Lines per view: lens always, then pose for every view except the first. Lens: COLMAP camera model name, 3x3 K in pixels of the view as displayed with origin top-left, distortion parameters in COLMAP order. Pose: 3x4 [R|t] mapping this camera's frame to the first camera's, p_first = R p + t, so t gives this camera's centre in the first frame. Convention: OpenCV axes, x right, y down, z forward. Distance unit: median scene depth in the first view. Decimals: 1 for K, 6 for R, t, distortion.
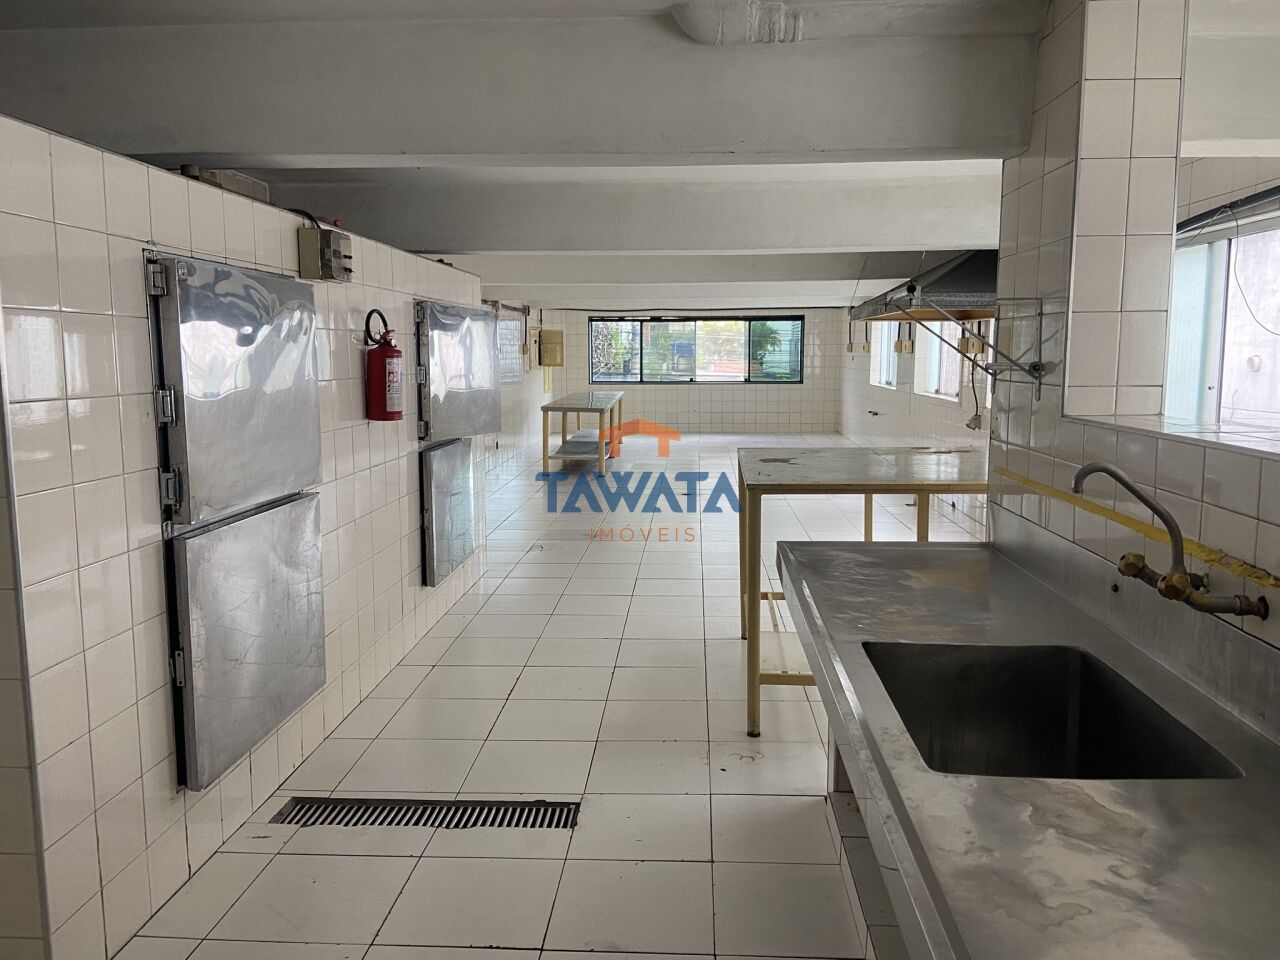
lens RADIAL K [[961.8, 0, 637.0], [0, 961.8, 472.4], [0, 0, 1]] dist [0.123423, -0.142825]
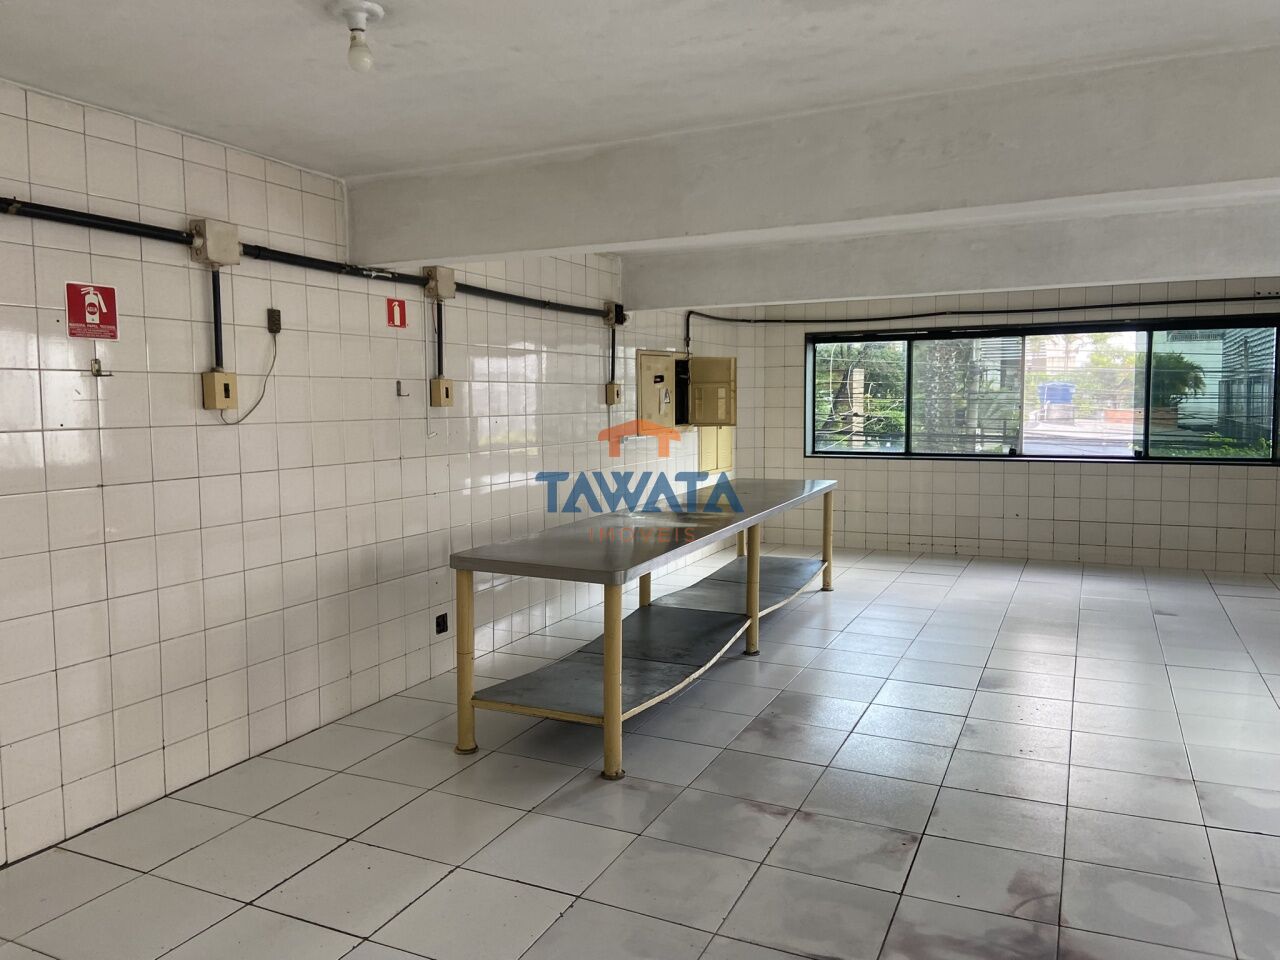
lens RADIAL K [[961.8, 0, 637.8], [0, 961.8, 472.4], [0, 0, 1]] dist [0.123423, -0.142825]
pose [[0.931644, 0.020368, -0.362801, 0.065316], [-0.038232, 0.998380, -0.042127, -0.062399], [0.361355, 0.053118, 0.930914, 0.508915]]
